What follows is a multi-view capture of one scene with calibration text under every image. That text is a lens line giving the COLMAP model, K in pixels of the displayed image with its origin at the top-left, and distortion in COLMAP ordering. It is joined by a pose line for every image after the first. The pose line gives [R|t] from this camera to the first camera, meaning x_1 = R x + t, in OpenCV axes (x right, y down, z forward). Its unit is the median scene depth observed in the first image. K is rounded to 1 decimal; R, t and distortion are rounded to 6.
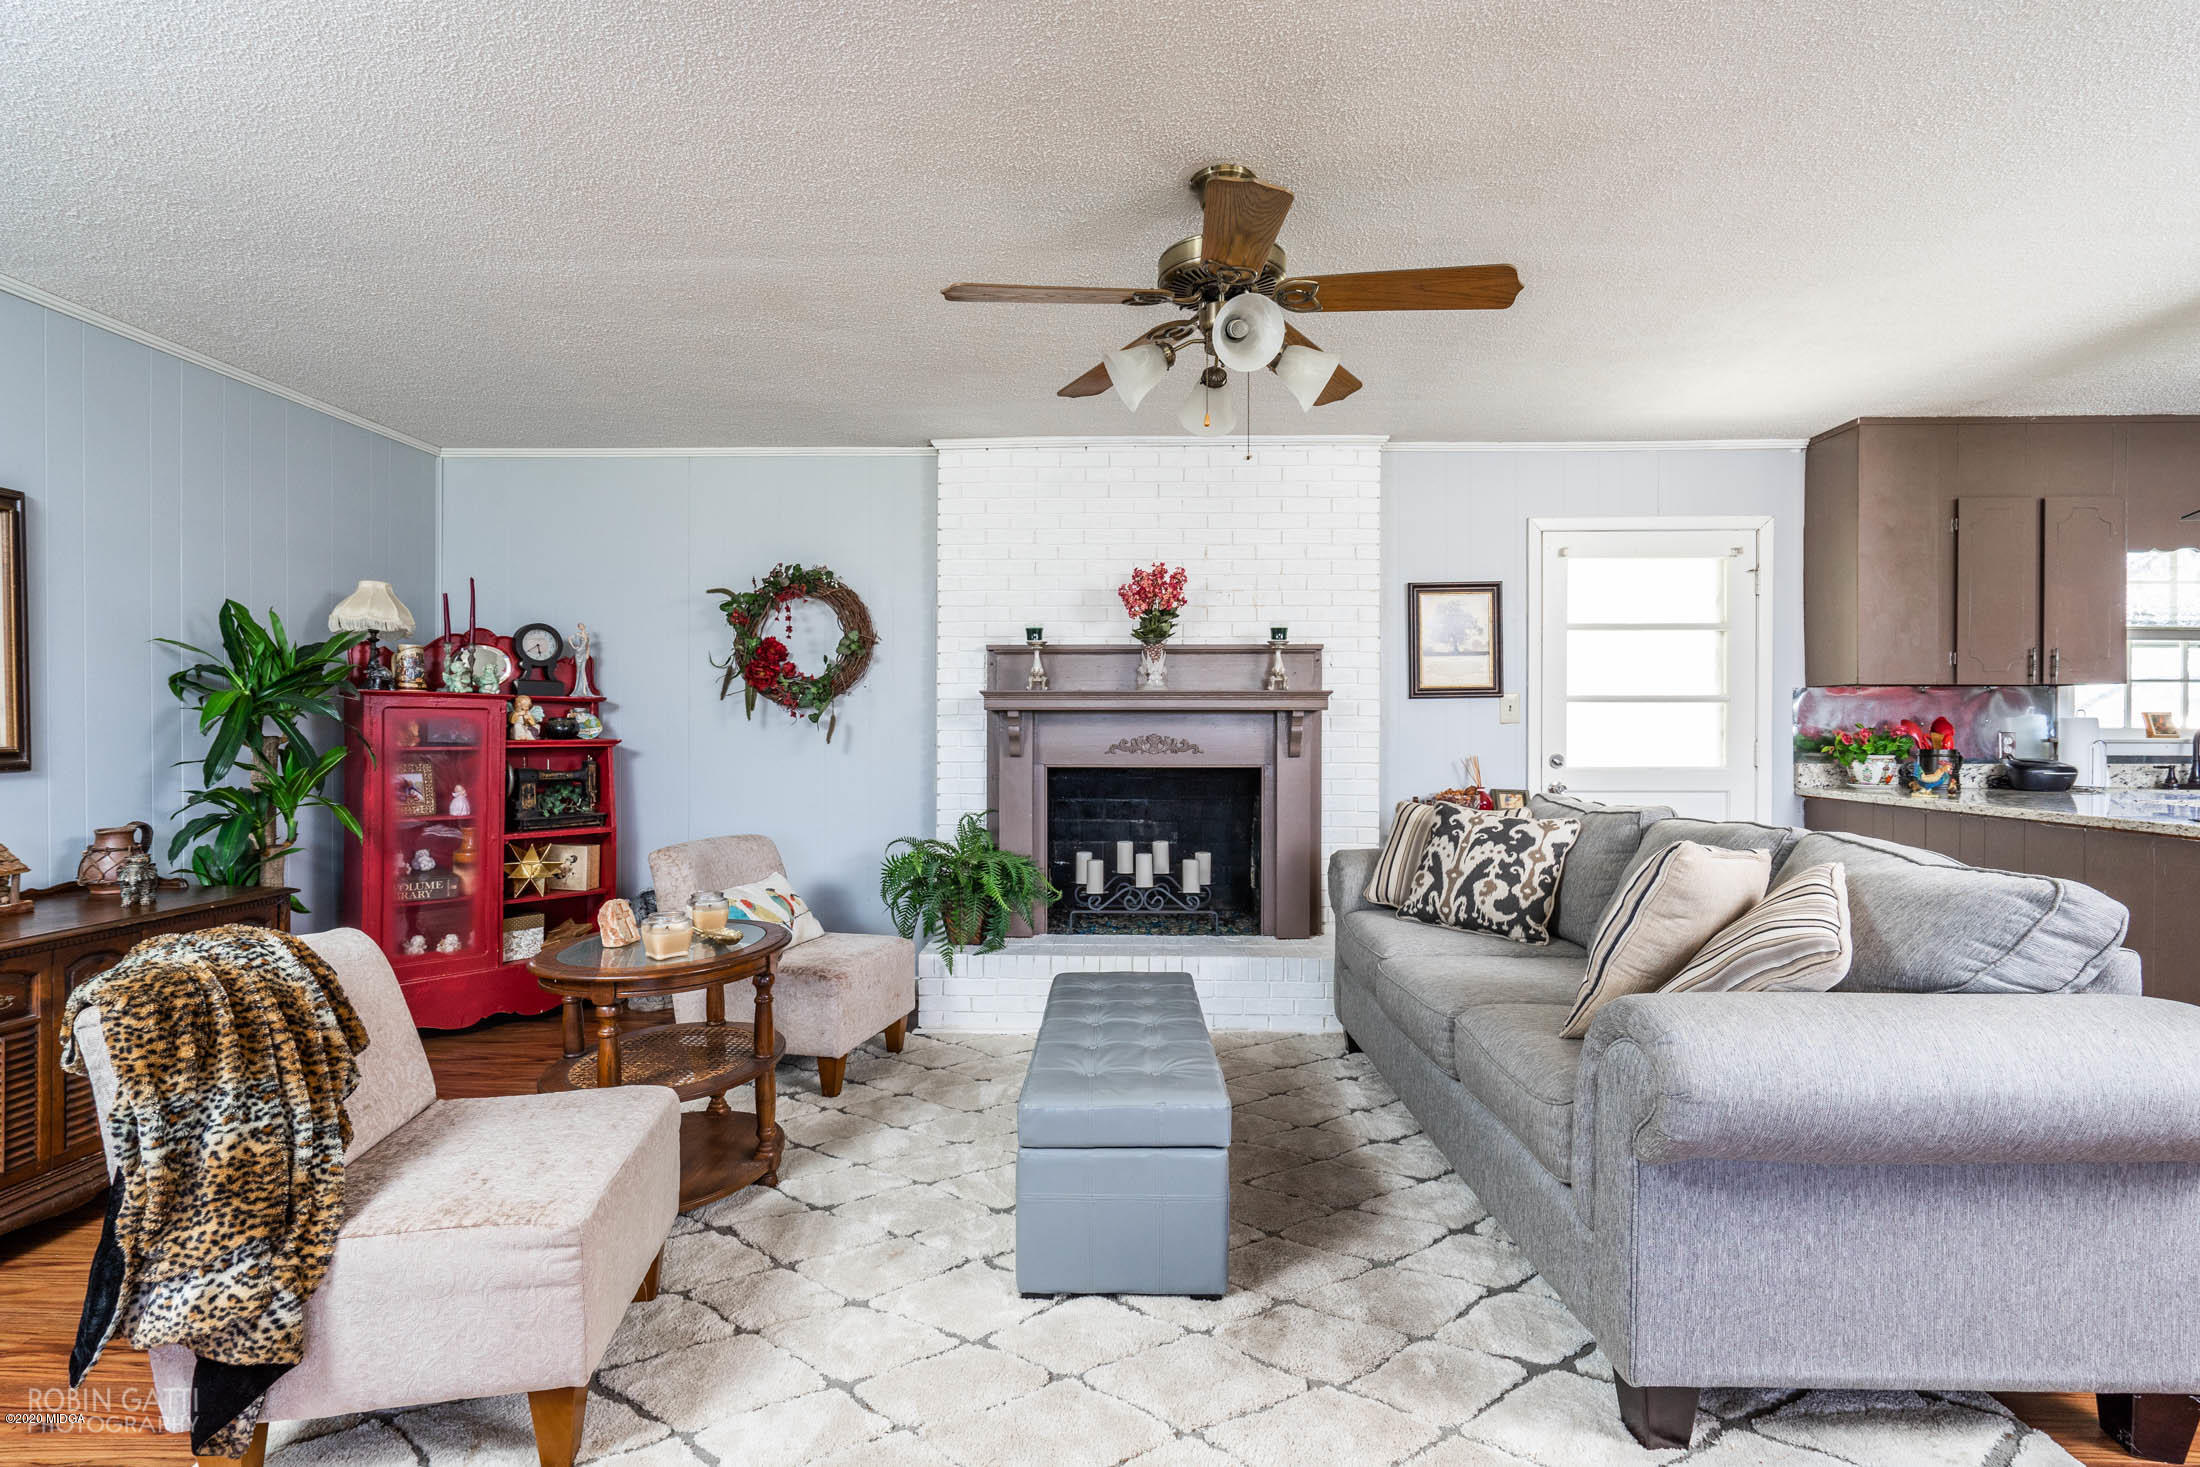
lens RADIAL K [[996.1, 0, 1098.8], [0, 996.1, 740.0], [0, 0, 1]] dist [-0.000591, 0.001630]
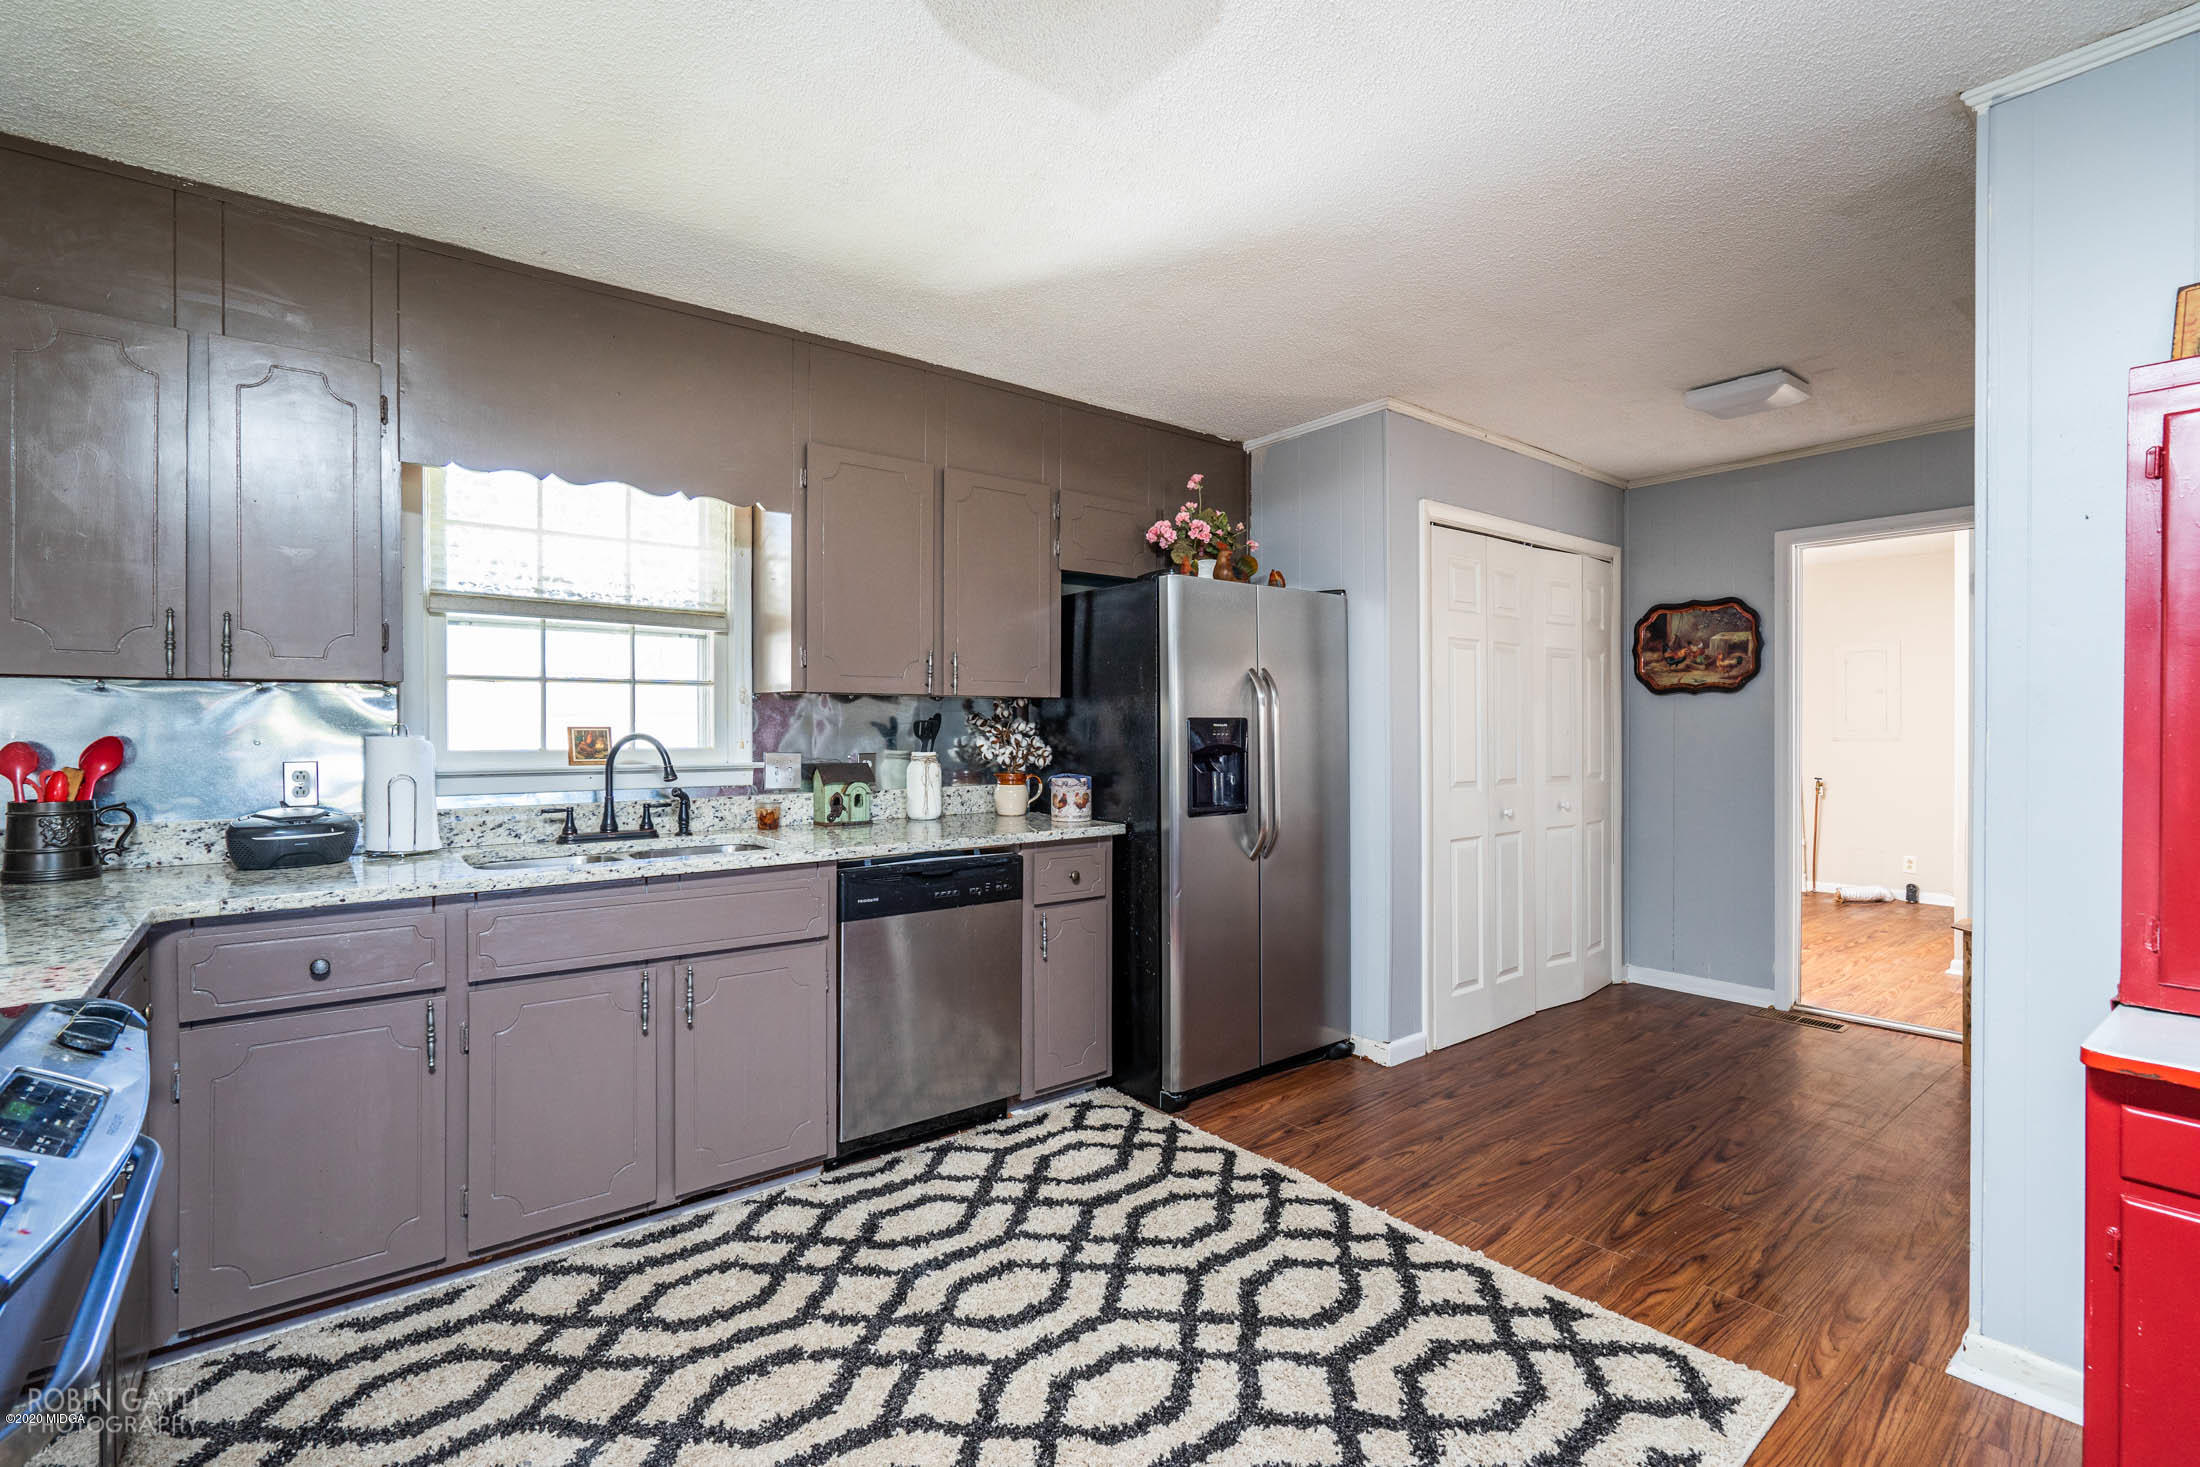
lens RADIAL K [[996.1, 0, 1100.4], [0, 996.1, 732.4], [0, 0, 1]] dist [-0.000591, 0.001630]
pose [[0.764694, -0.003199, 0.644386, 0.902579], [0.011411, 0.999898, -0.008578, -0.014093], [-0.644293, 0.013912, 0.764652, 0.254290]]
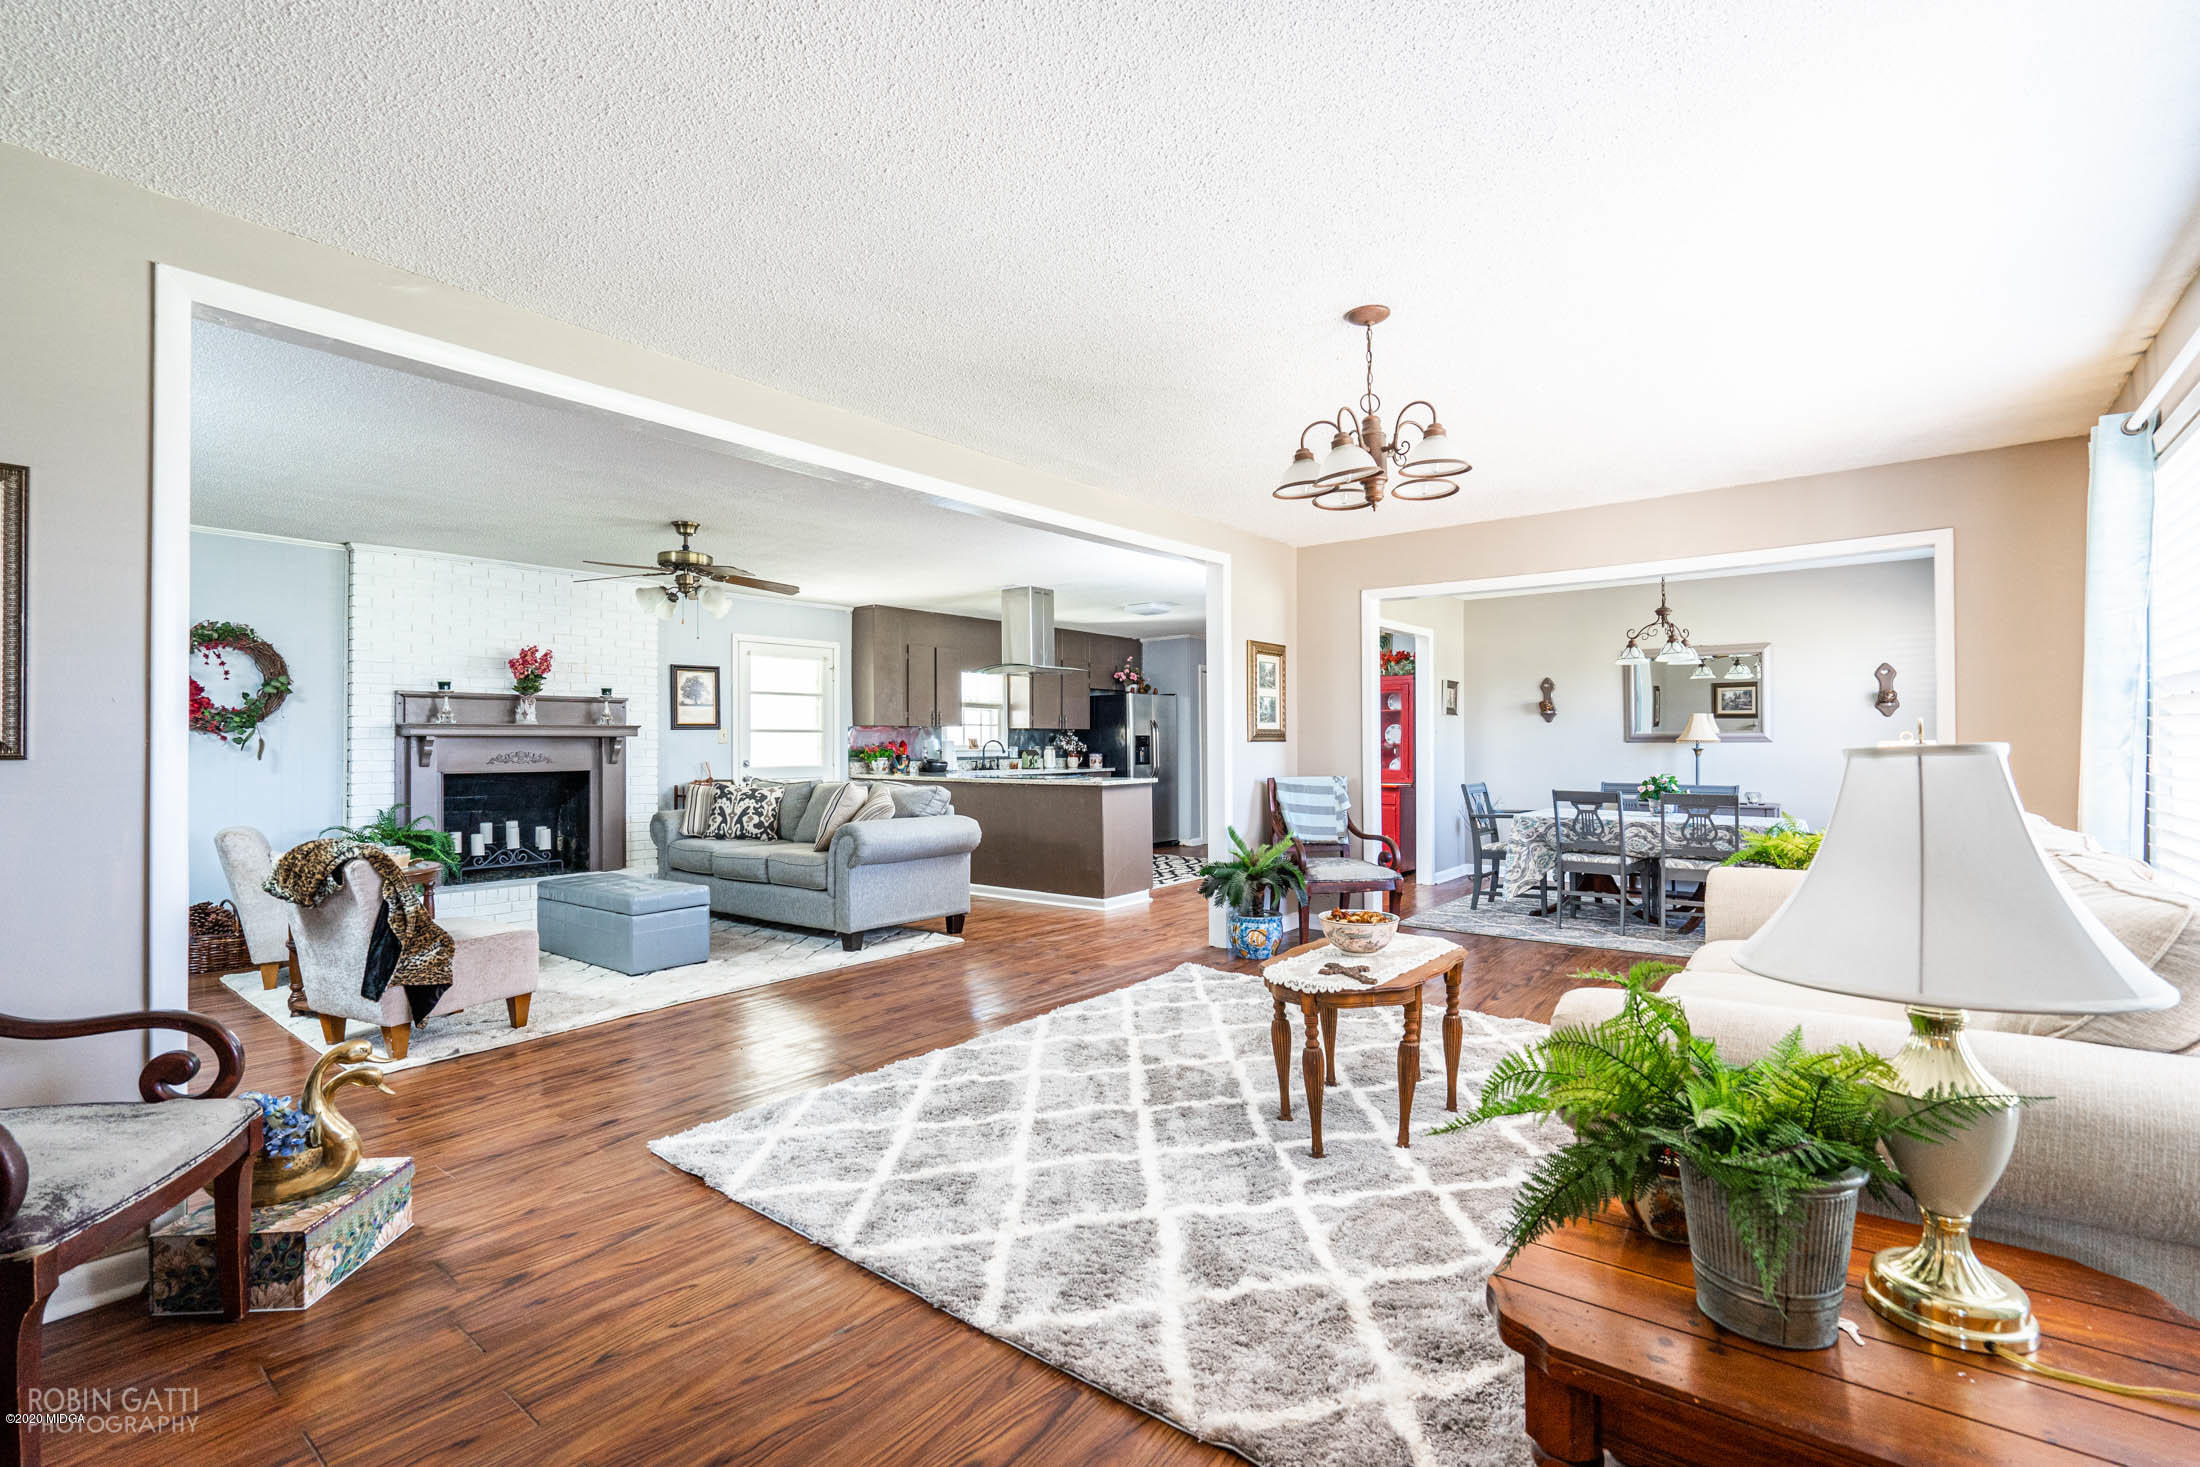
lens RADIAL K [[996.1, 0, 1085.7], [0, 996.1, 739.2], [0, 0, 1]] dist [-0.000591, 0.001630]
pose [[0.620101, 0.001025, 0.784521, -0.646097], [0.014175, 0.999821, -0.012511, 0.008024], [-0.784394, 0.018878, 0.619976, -0.699193]]
